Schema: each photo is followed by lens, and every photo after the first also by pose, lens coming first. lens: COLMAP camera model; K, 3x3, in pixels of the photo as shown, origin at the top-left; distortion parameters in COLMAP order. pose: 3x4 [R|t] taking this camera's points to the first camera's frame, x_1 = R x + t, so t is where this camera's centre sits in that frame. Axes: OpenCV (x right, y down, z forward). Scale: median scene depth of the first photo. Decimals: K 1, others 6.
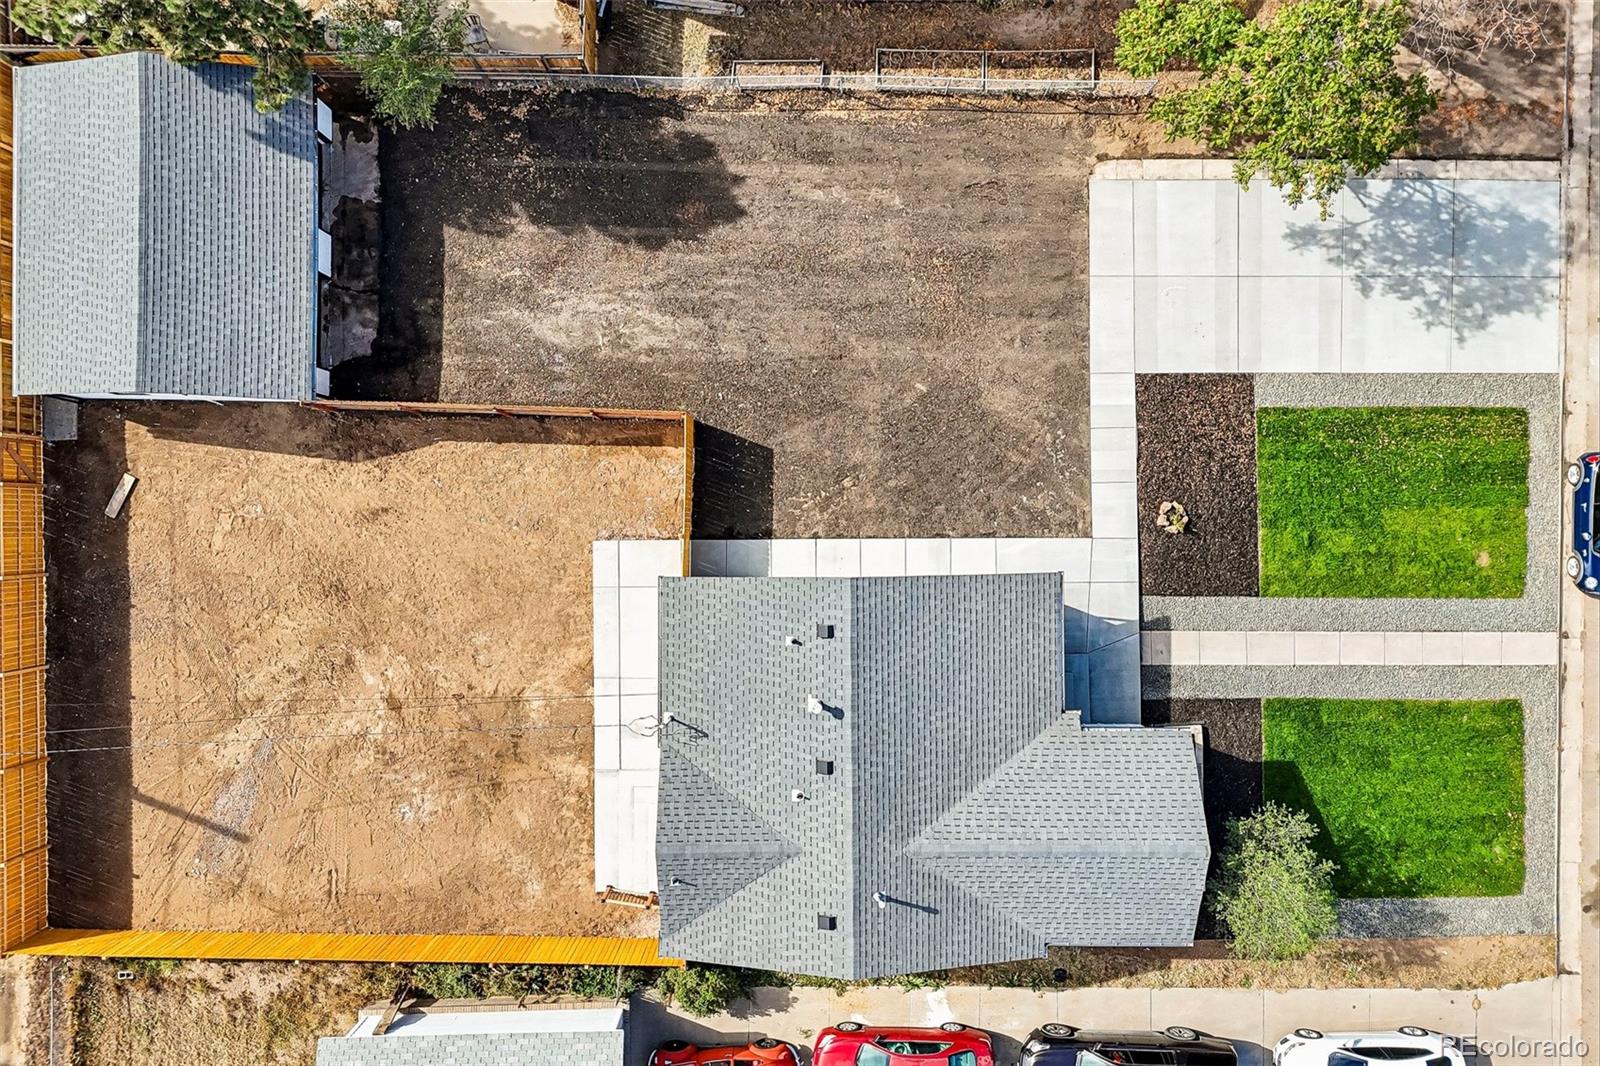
lens RADIAL K [[1175.5, 0, 800.0], [0, 1175.5, 533.0], [0, 0, 1]] dist [0.137669, -0.226121]
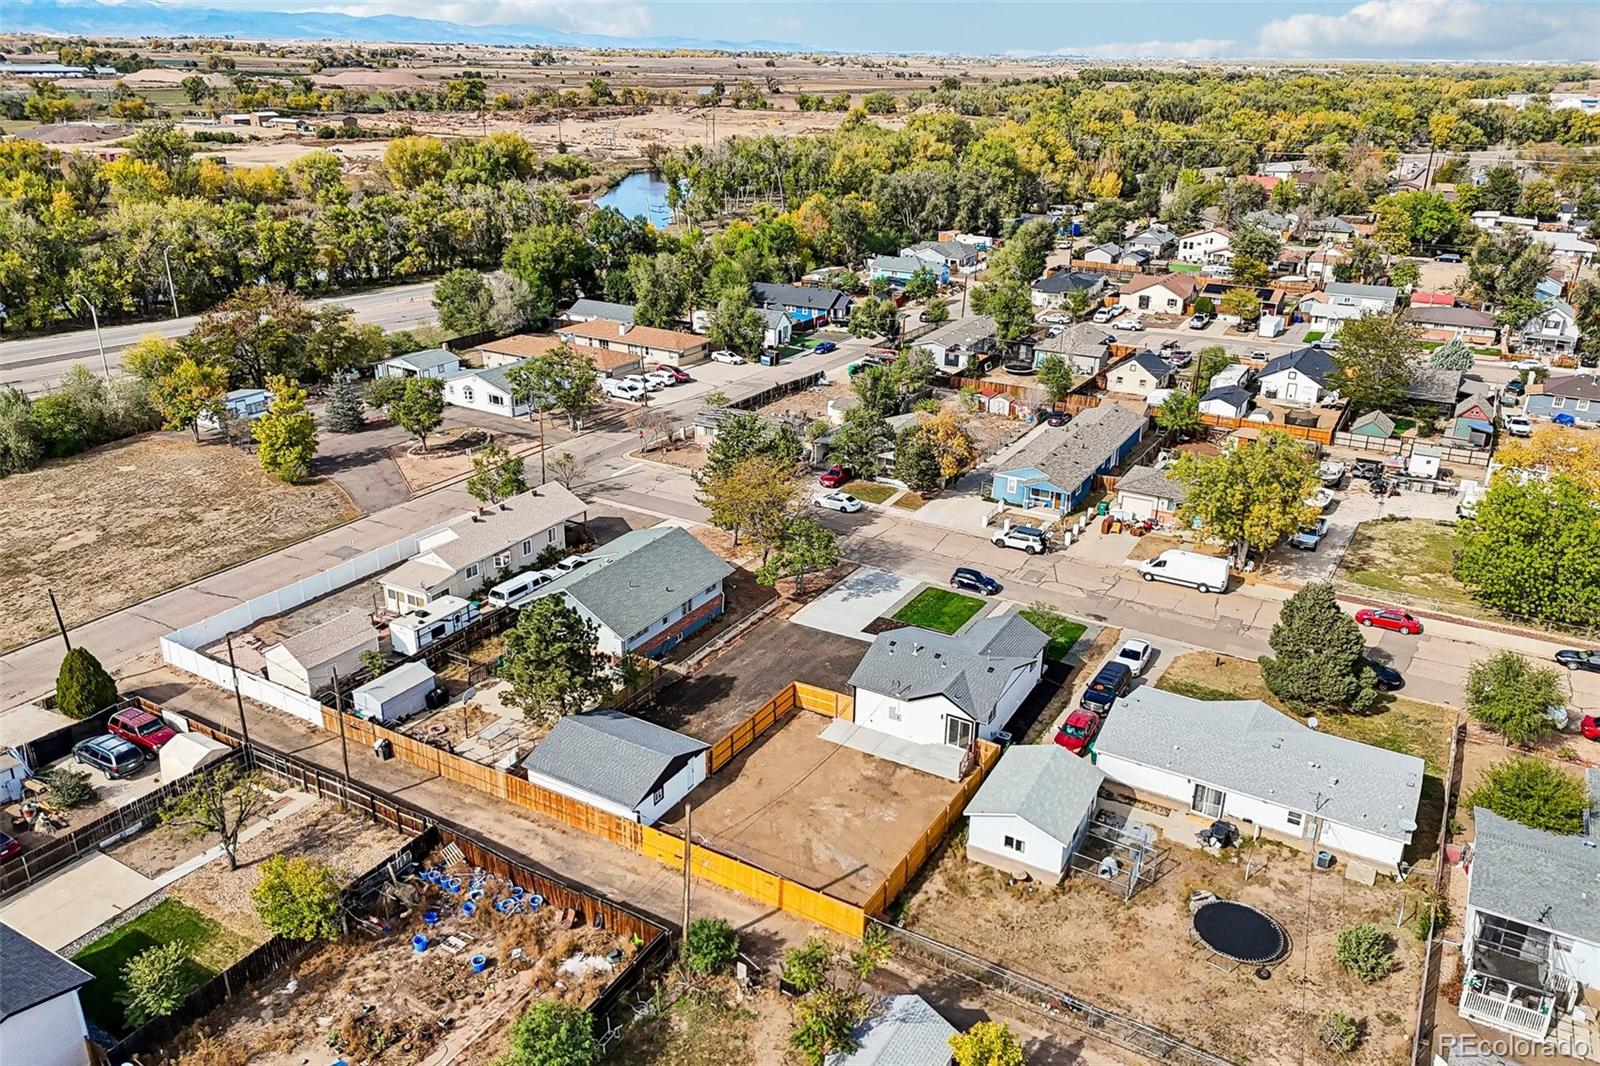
lens RADIAL K [[1175.5, 0, 800.0], [0, 1175.5, 533.0], [0, 0, 1]] dist [0.137669, -0.226121]
pose [[0.501575, -0.304382, 0.809799, -1.951475], [0.864943, 0.195060, -0.462412, 0.965352], [-0.017210, 0.932364, 0.361110, -0.215148]]
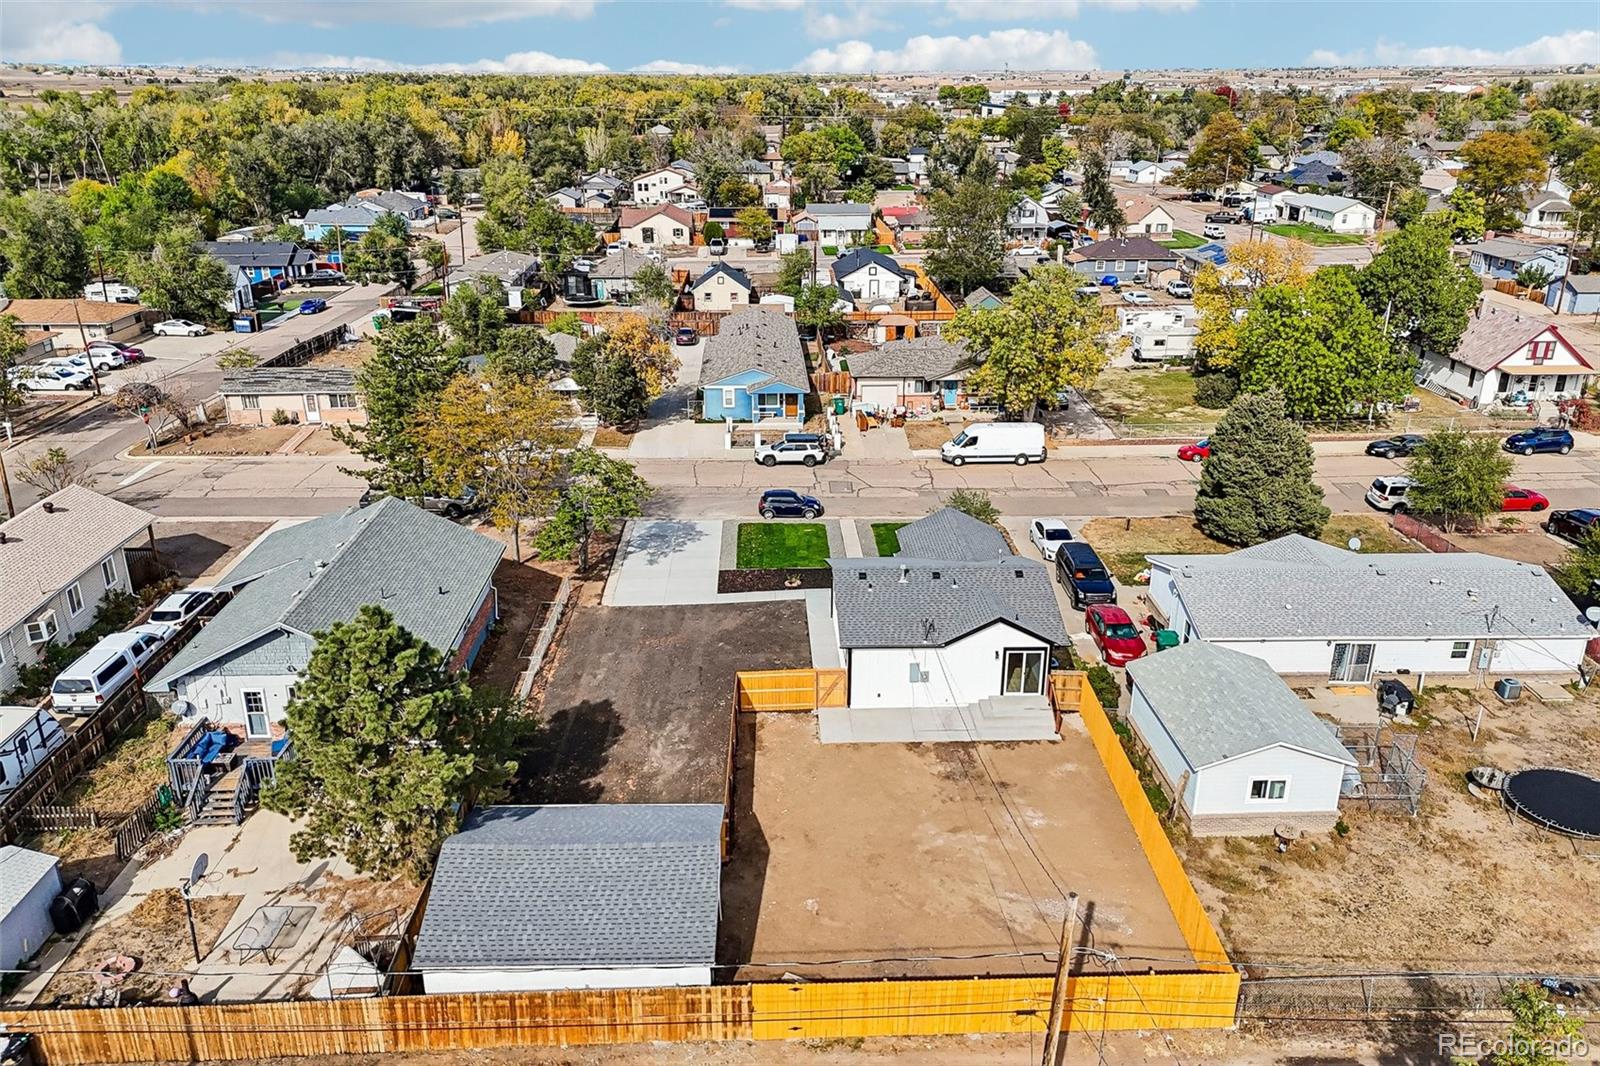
lens RADIAL K [[1172.5, 0, 800.0], [0, 1172.5, 533.0], [0, 0, 1]] dist [0.089587, -0.102445]
pose [[-0.034688, -0.346326, 0.937473, -1.431382], [0.999396, -0.013976, 0.031816, -0.062358], [0.002083, 0.938010, 0.346602, 0.257724]]
